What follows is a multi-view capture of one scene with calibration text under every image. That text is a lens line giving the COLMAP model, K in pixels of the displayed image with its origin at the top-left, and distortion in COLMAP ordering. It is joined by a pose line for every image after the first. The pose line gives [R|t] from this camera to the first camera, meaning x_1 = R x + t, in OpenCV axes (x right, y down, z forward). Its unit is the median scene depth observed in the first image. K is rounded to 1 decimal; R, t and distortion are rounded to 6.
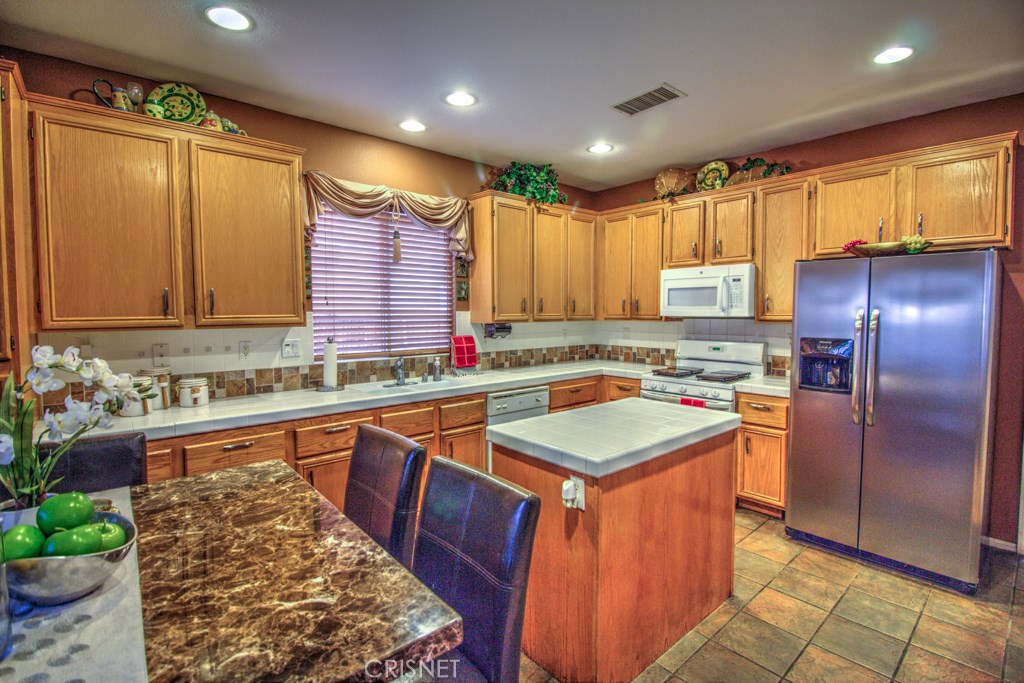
lens RADIAL K [[468.7, 0, 516.9], [0, 468.7, 331.5], [0, 0, 1]] dist [0.000923, -0.014290]
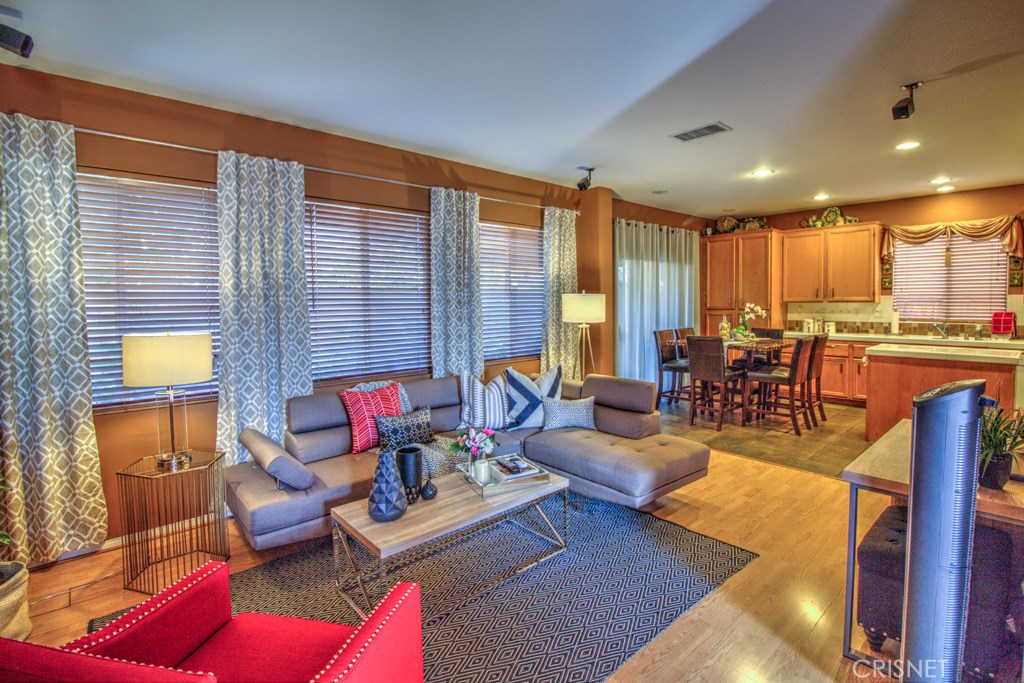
lens RADIAL K [[468.7, 0, 516.9], [0, 468.7, 331.5], [0, 0, 1]] dist [0.000923, -0.014290]
pose [[-0.020223, 0.067993, -0.997481, 1.679496], [-0.035286, 0.997015, 0.068676, 0.032382], [0.999173, 0.036586, -0.017763, -0.586238]]
